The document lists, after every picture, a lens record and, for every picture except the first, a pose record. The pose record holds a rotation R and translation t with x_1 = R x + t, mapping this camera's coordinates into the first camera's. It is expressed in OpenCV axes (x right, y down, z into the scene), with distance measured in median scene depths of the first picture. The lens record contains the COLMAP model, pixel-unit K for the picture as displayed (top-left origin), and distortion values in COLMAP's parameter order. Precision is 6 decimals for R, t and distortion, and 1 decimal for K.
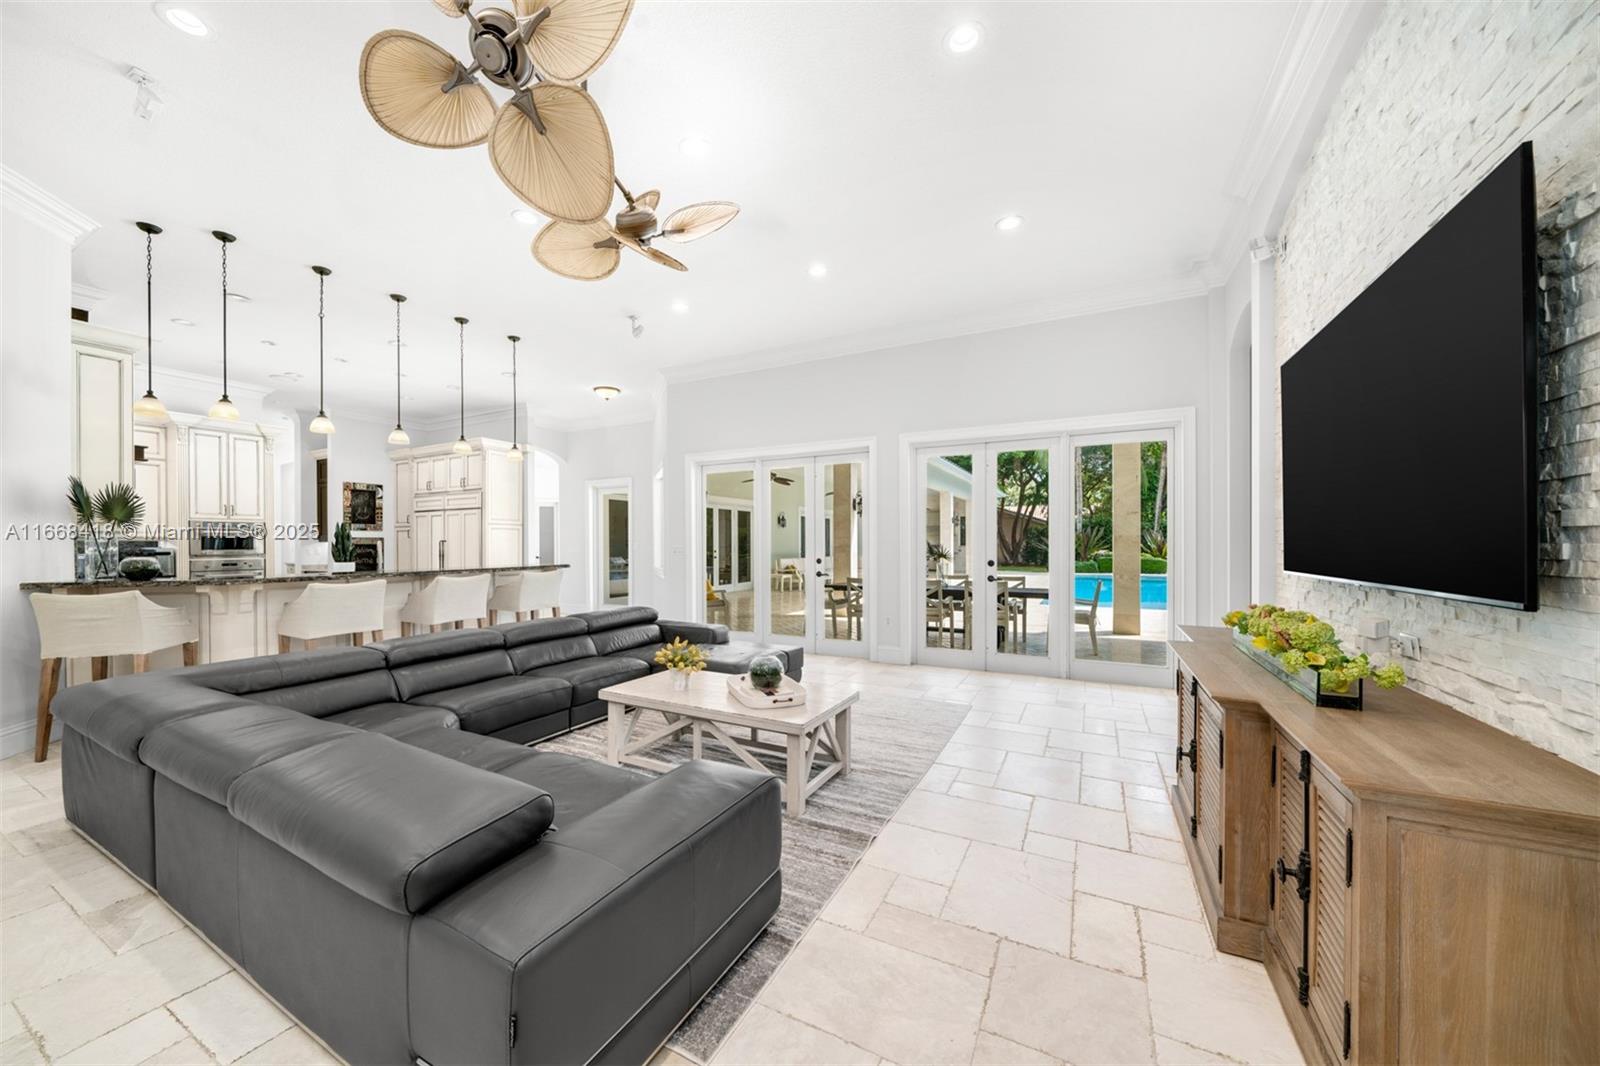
lens RADIAL K [[552.3, 0, 801.5], [0, 552.3, 543.9], [0, 0, 1]] dist [-0.000082, -0.000001]
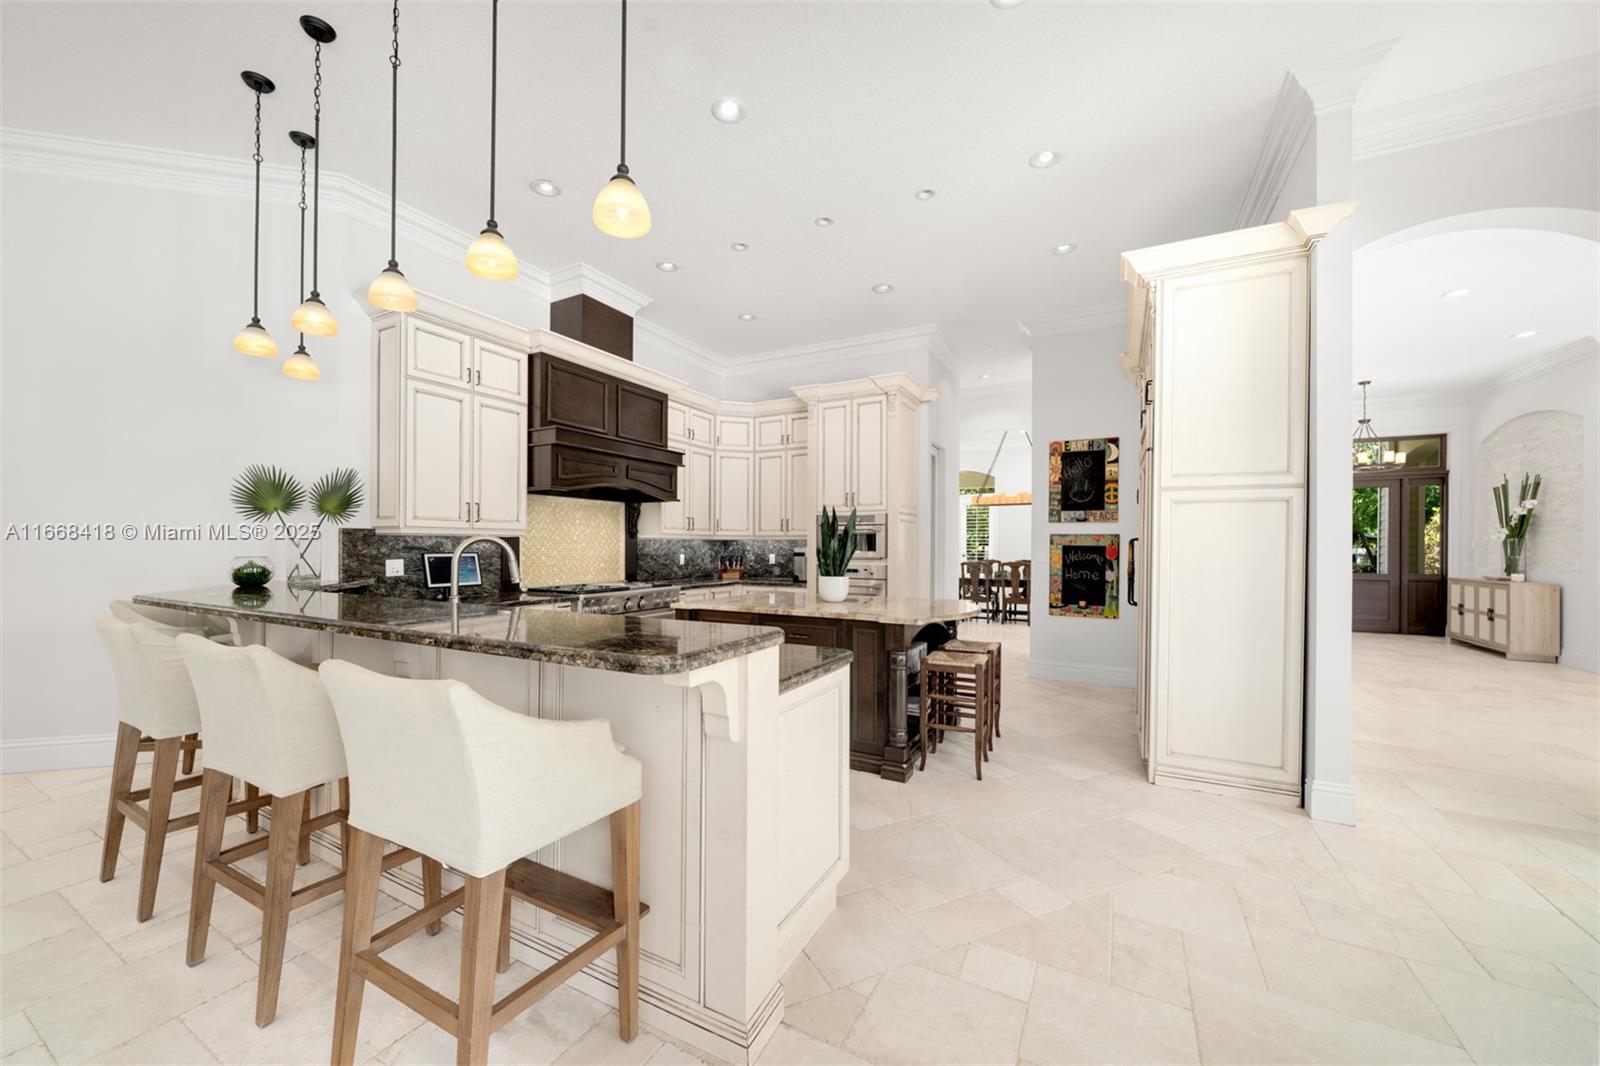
lens RADIAL K [[582.0, 0, 800.6], [0, 582.0, 541.5], [0, 0, 1]] dist [-0.002196, 0.000324]
pose [[-0.006182, -0.007380, -0.999954, -0.189540], [0.000767, 0.999972, -0.007385, 0.000049], [0.999981, -0.000813, -0.006176, 0.714572]]
